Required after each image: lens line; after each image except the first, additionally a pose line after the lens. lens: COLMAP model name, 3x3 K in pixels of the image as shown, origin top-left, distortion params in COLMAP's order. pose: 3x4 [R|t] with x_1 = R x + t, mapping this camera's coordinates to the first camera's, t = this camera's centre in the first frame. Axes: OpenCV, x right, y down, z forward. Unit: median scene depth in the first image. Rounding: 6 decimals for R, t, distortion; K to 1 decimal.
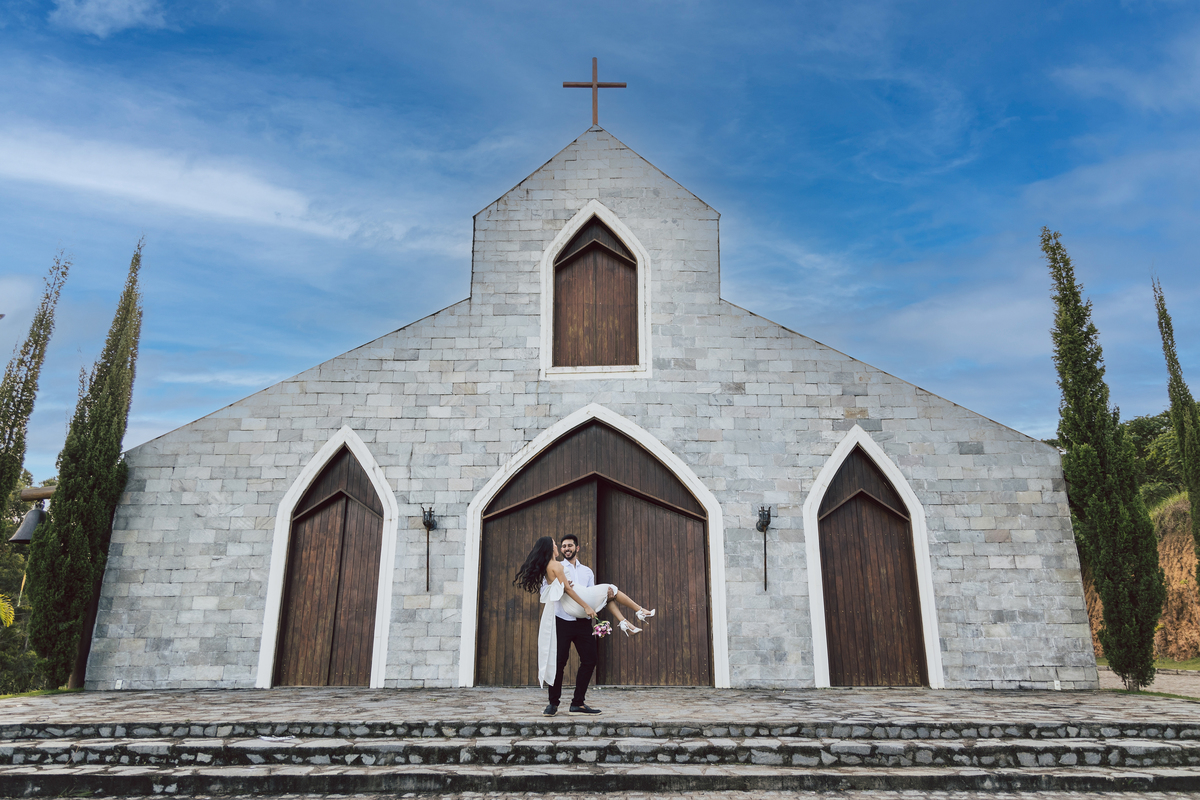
lens RADIAL K [[791.1, 0, 603.3], [0, 791.1, 402.2], [0, 0, 1]] dist [0.032789, -0.006828]
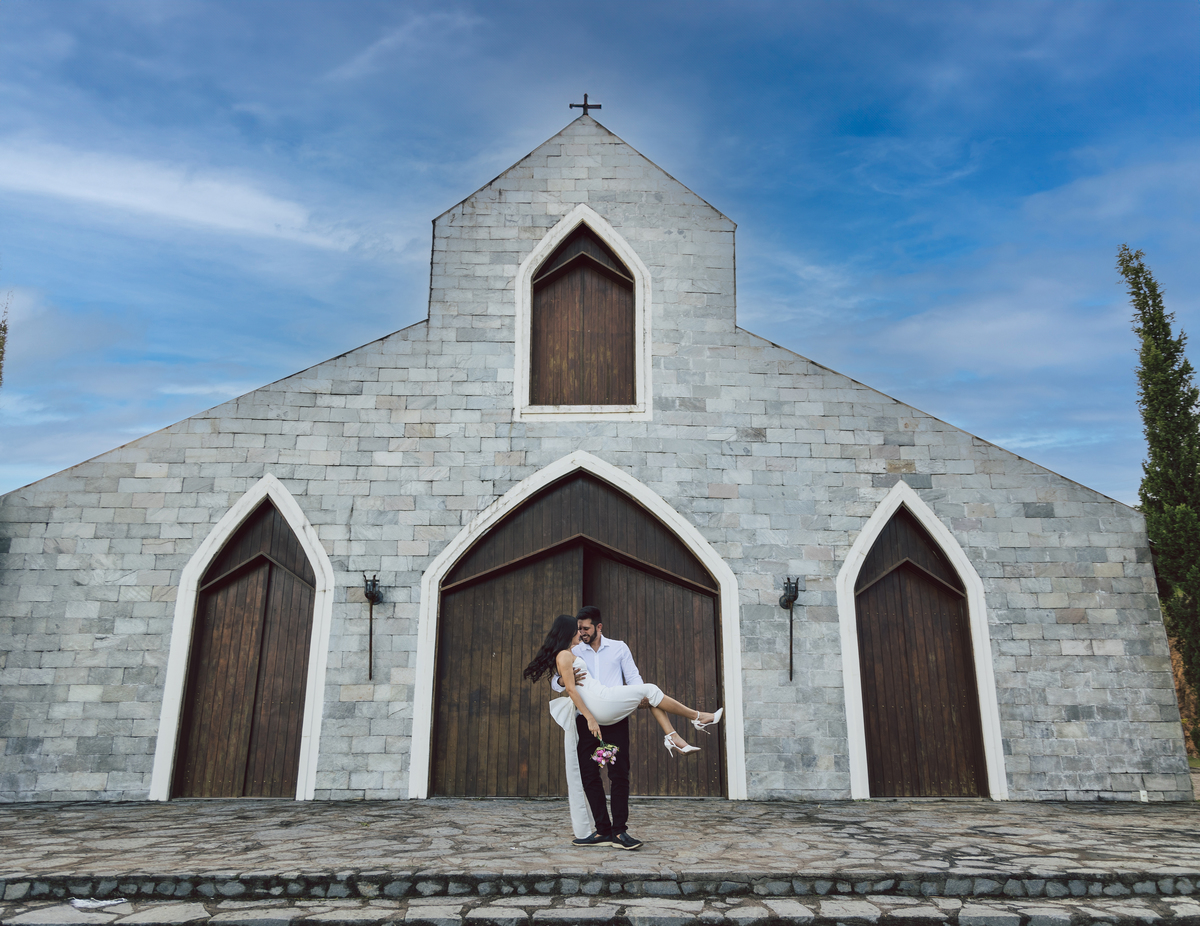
lens RADIAL K [[808.2, 0, 604.8], [0, 808.2, 522.0], [0, 0, 1]] dist [0.028277, 0.000064]
pose [[0.999476, 0.010219, 0.030726, -0.012270], [-0.011375, 0.999225, 0.037685, 0.044845], [-0.030317, -0.038015, 0.998817, 0.178924]]
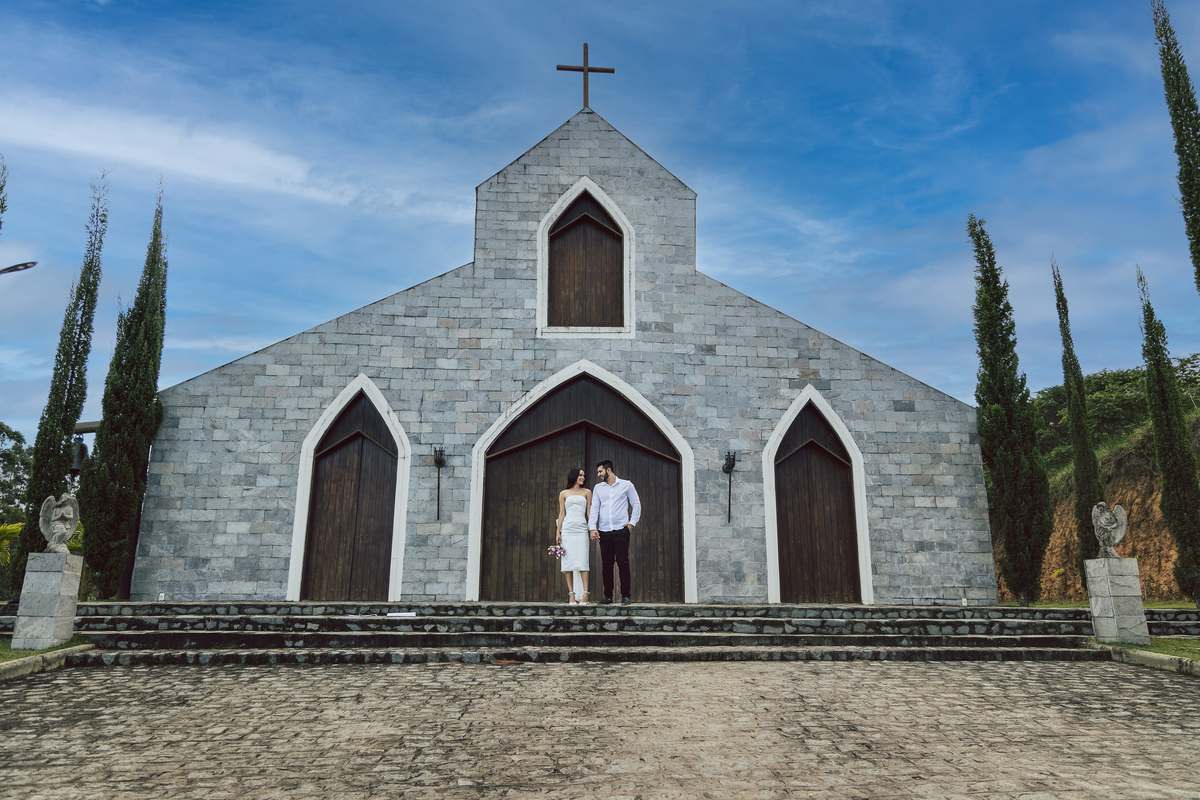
lens RADIAL K [[791.1, 0, 602.0], [0, 791.1, 393.6], [0, 0, 1]] dist [0.032789, -0.006828]
pose [[0.997434, 0.023215, 0.067728, -0.064913], [-0.026019, 0.998828, 0.040809, 0.003267], [-0.066701, -0.042467, 0.996869, -0.143060]]
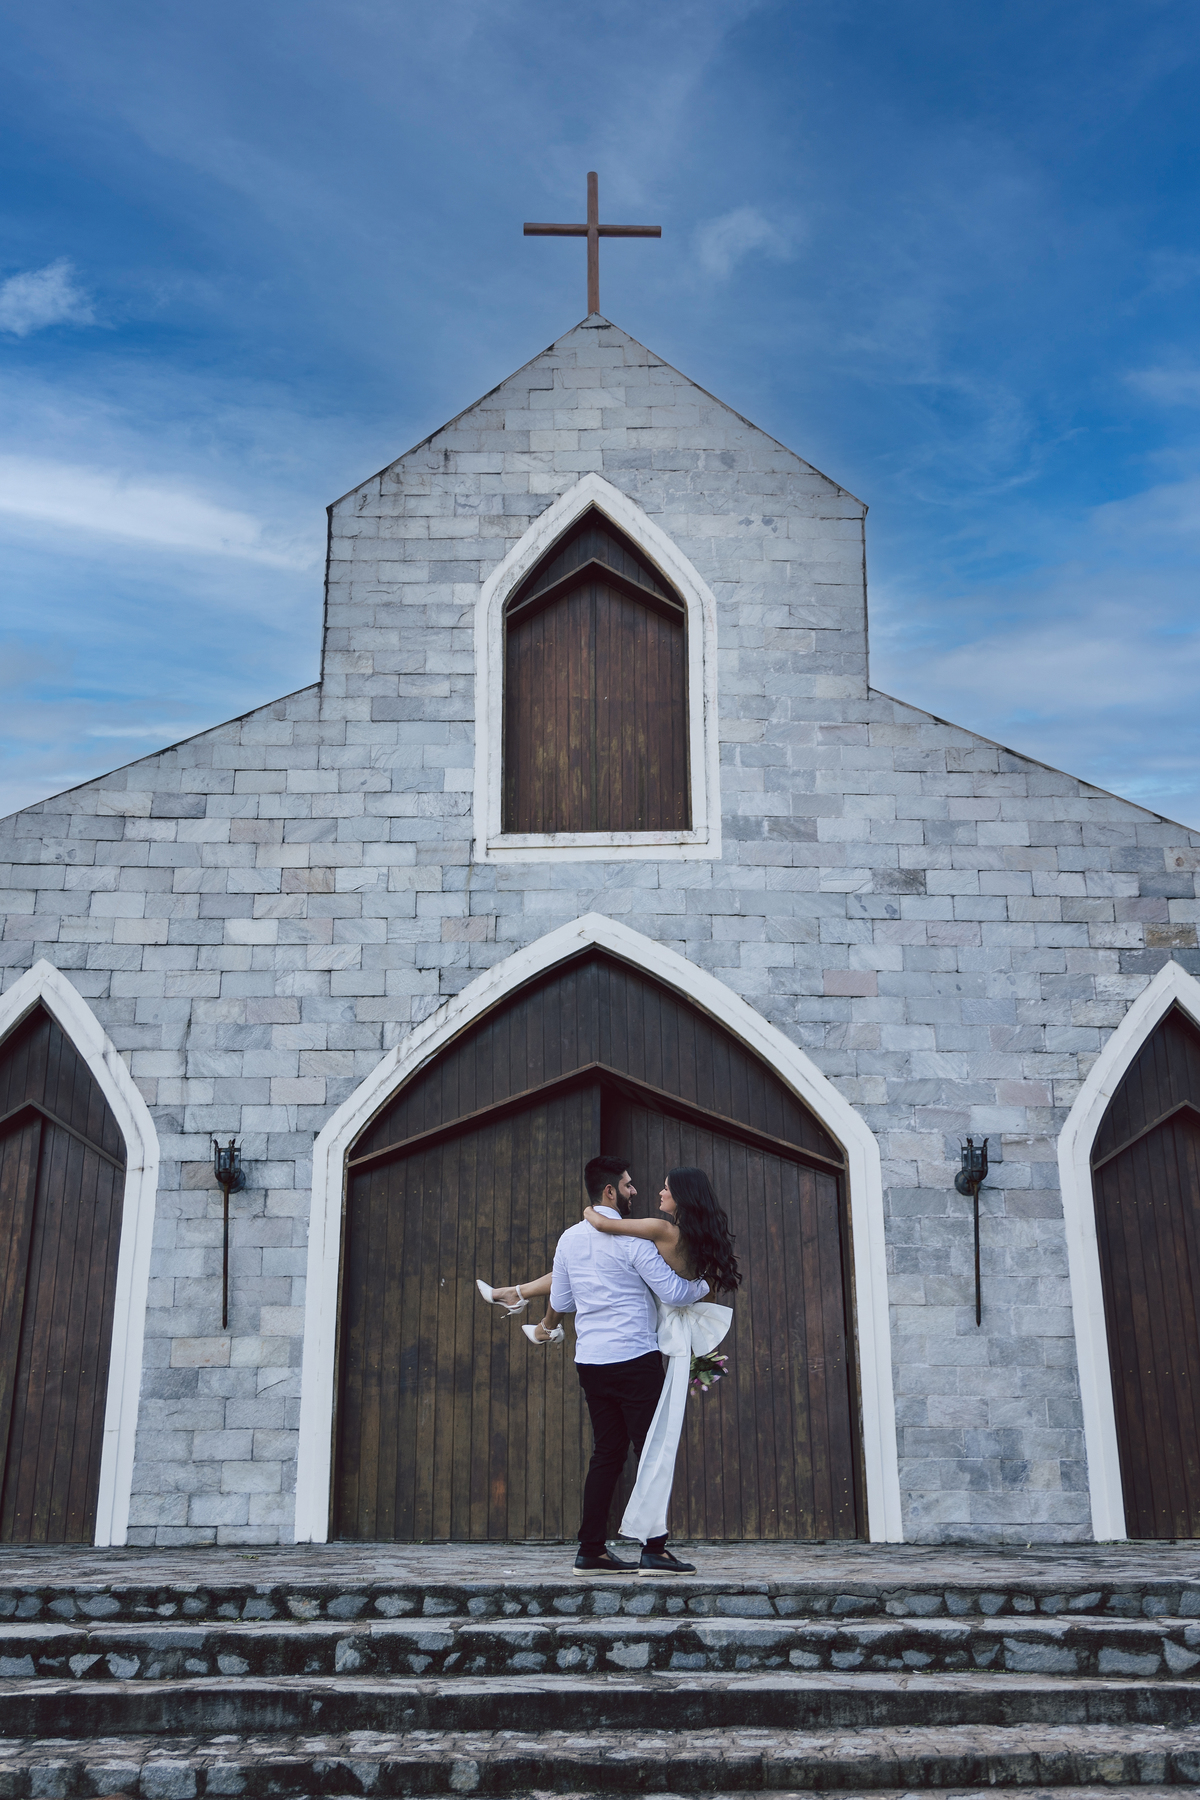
lens RADIAL K [[1708.1, 0, 601.1], [0, 1708.1, 911.0], [0, 0, 1]] dist [0.030238, 0.000000]
pose [[0.999852, 0.002295, 0.017039, -0.025673], [-0.001723, 0.999437, -0.033507, 0.034383], [-0.017106, 0.033473, 0.999293, 0.024125]]
